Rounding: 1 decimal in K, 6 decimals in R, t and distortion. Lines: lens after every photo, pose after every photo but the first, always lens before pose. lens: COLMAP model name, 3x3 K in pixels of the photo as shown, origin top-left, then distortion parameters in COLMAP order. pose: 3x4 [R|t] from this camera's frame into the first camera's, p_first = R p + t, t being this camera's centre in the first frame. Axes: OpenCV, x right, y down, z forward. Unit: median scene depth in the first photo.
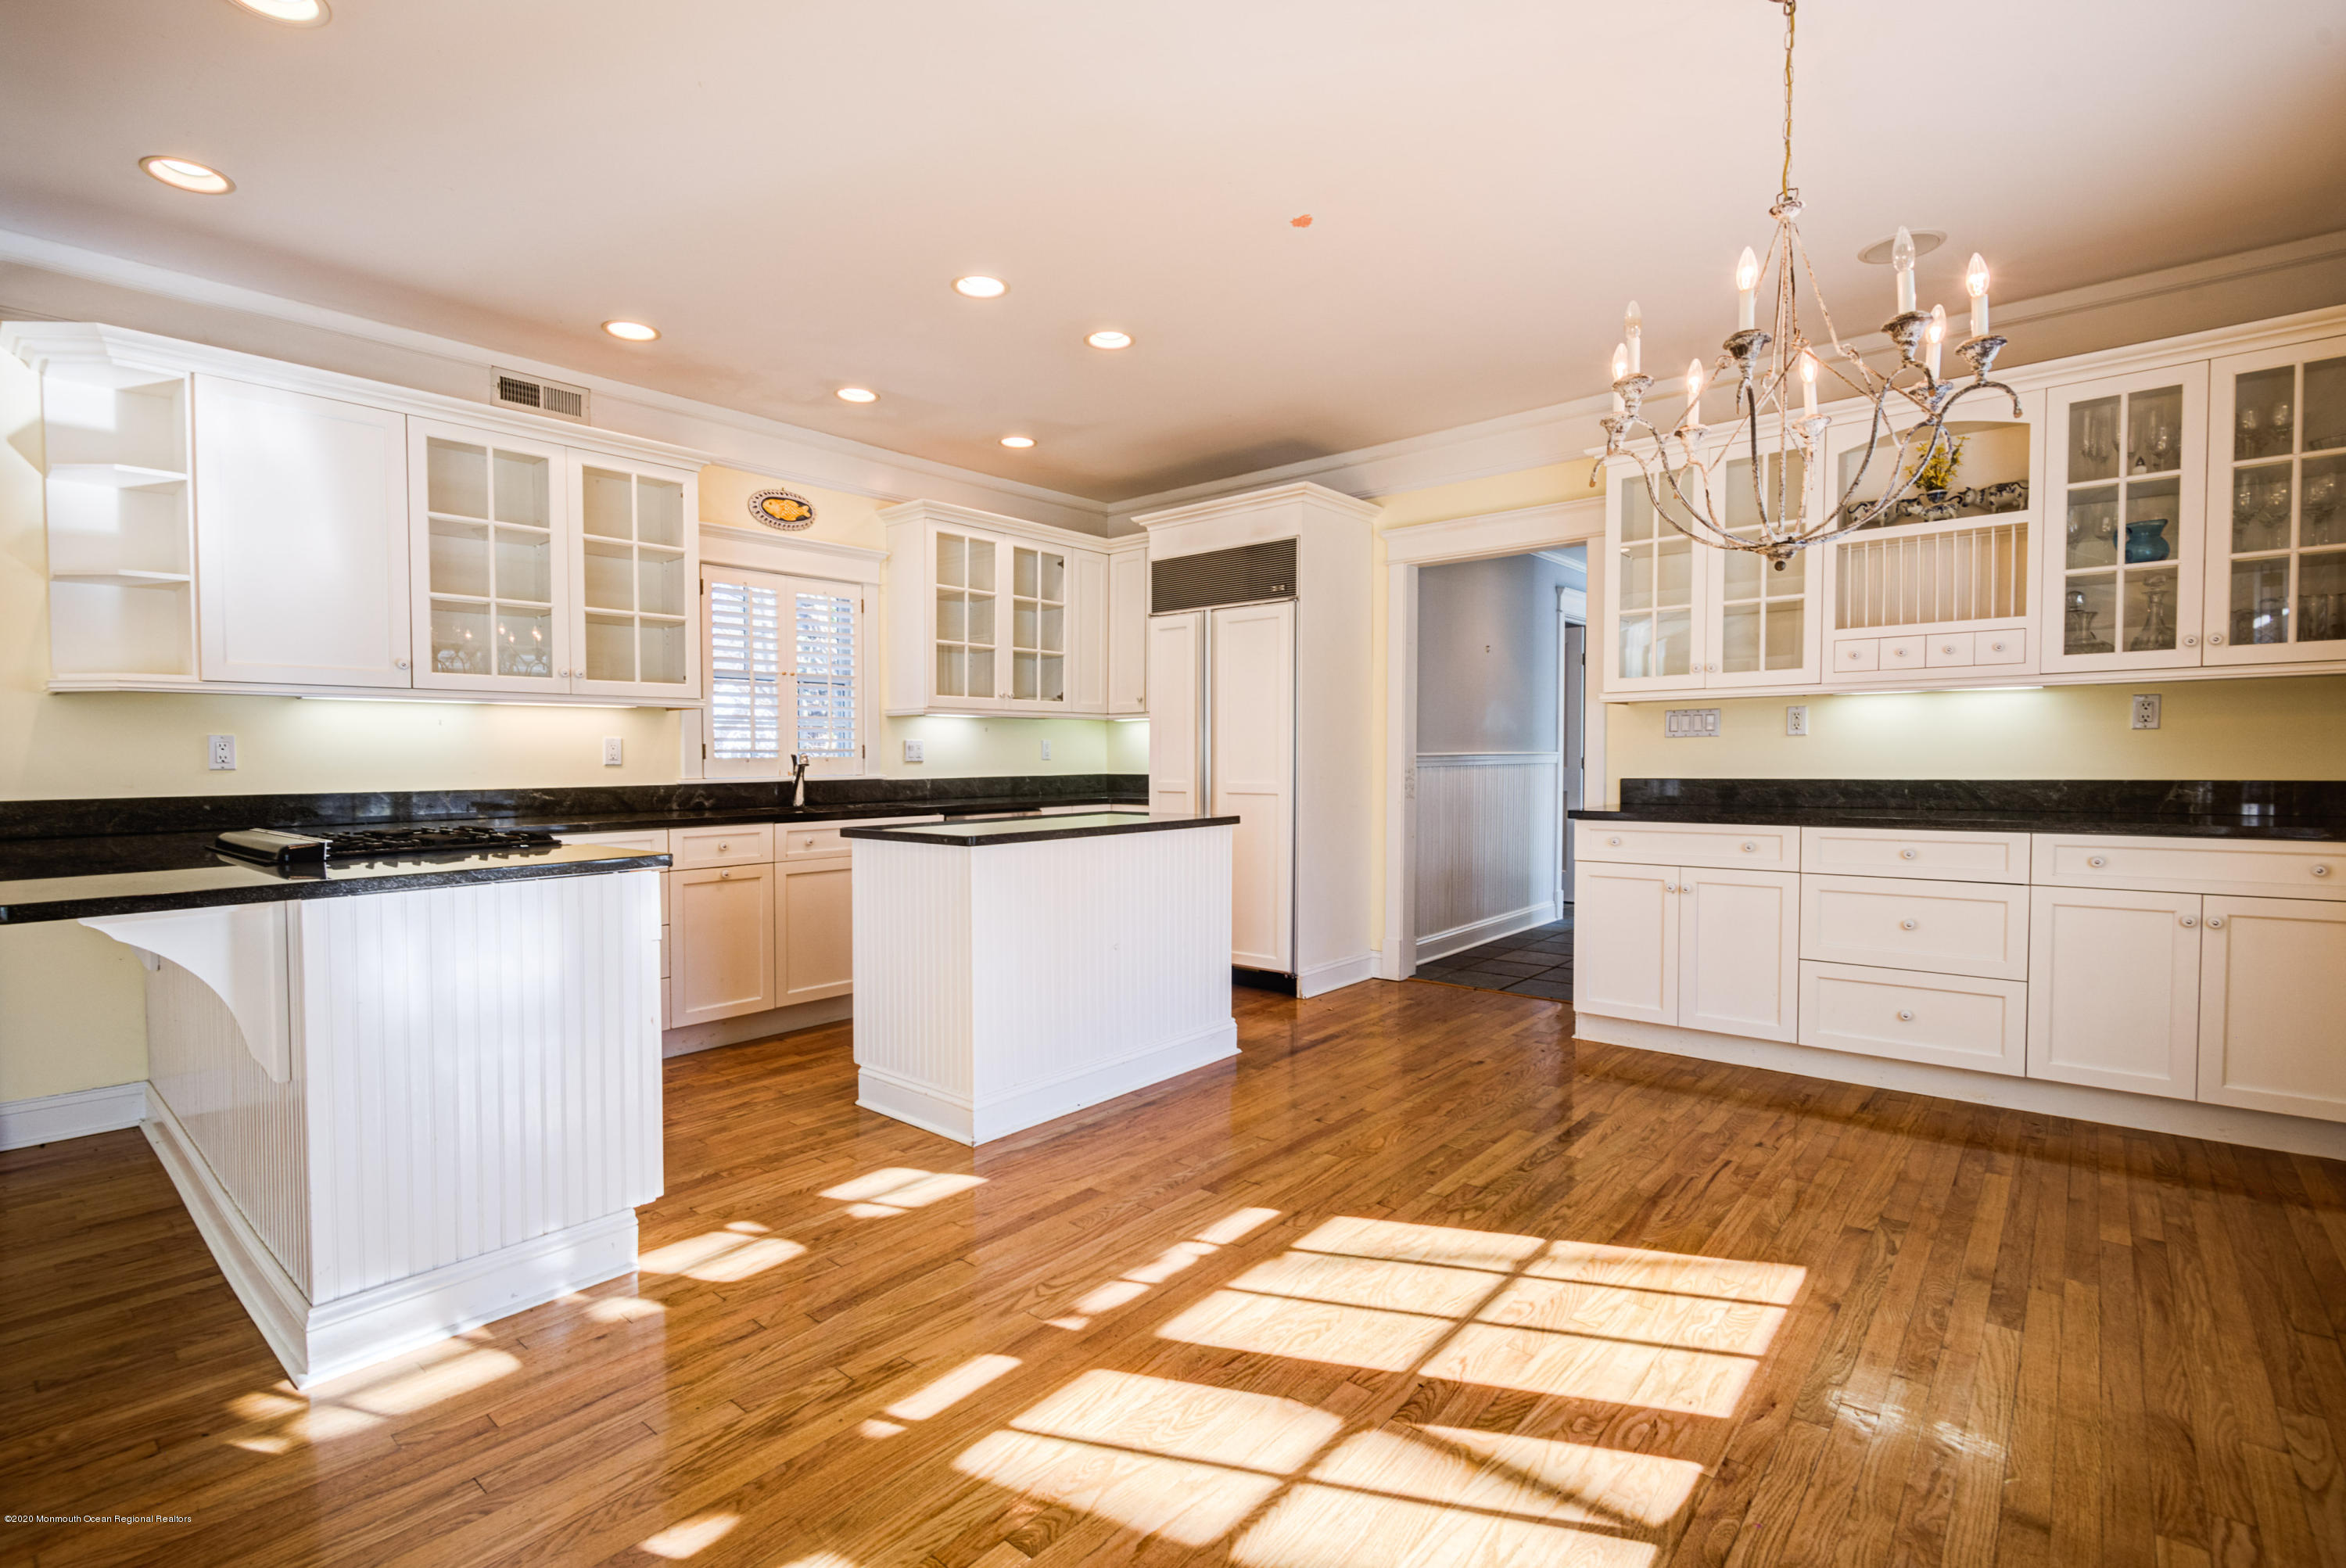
lens RADIAL K [[1073.6, 0, 1173.0], [0, 1073.6, 784.0], [0, 0, 1]] dist [-0.007523, -0.000106]
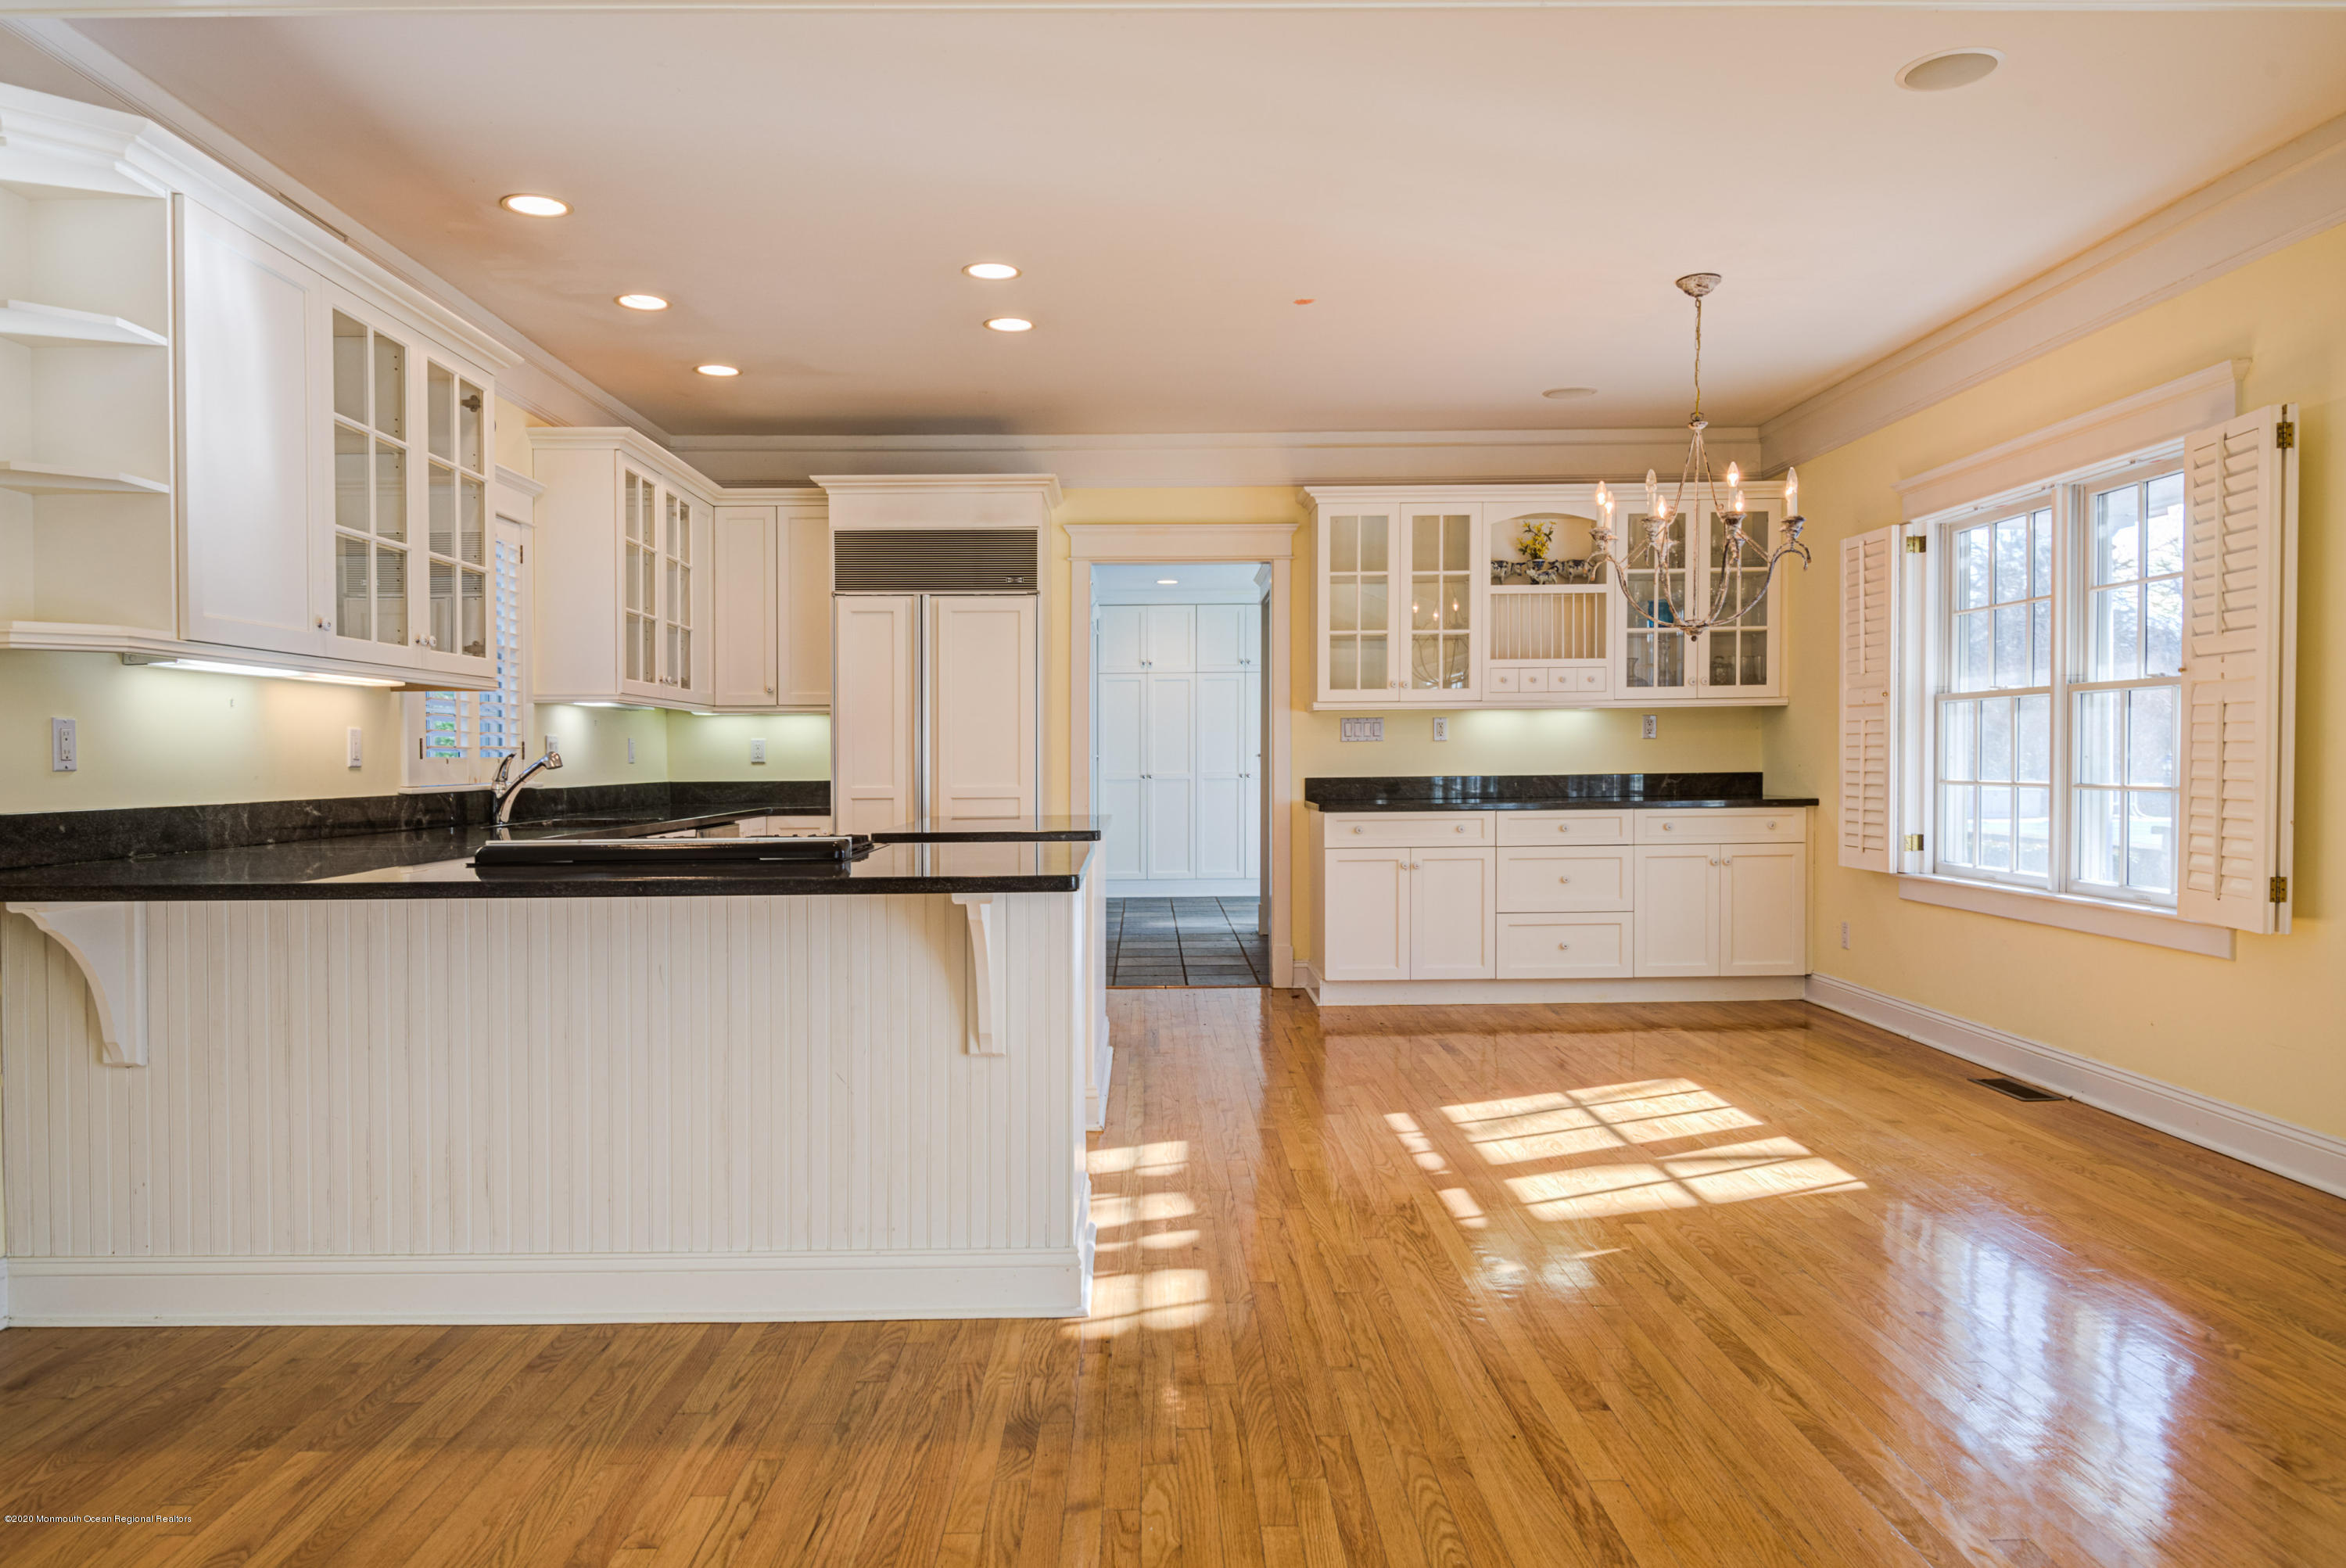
lens RADIAL K [[1533.3, 0, 1169.3], [0, 1533.3, 768.1], [0, 0, 1]] dist [0.004564, 0.000284]
pose [[0.749035, -0.000112, 0.662531, -0.896212], [0.019292, 0.999580, -0.021642, 0.019520], [-0.662250, 0.028992, 0.748722, -0.125428]]
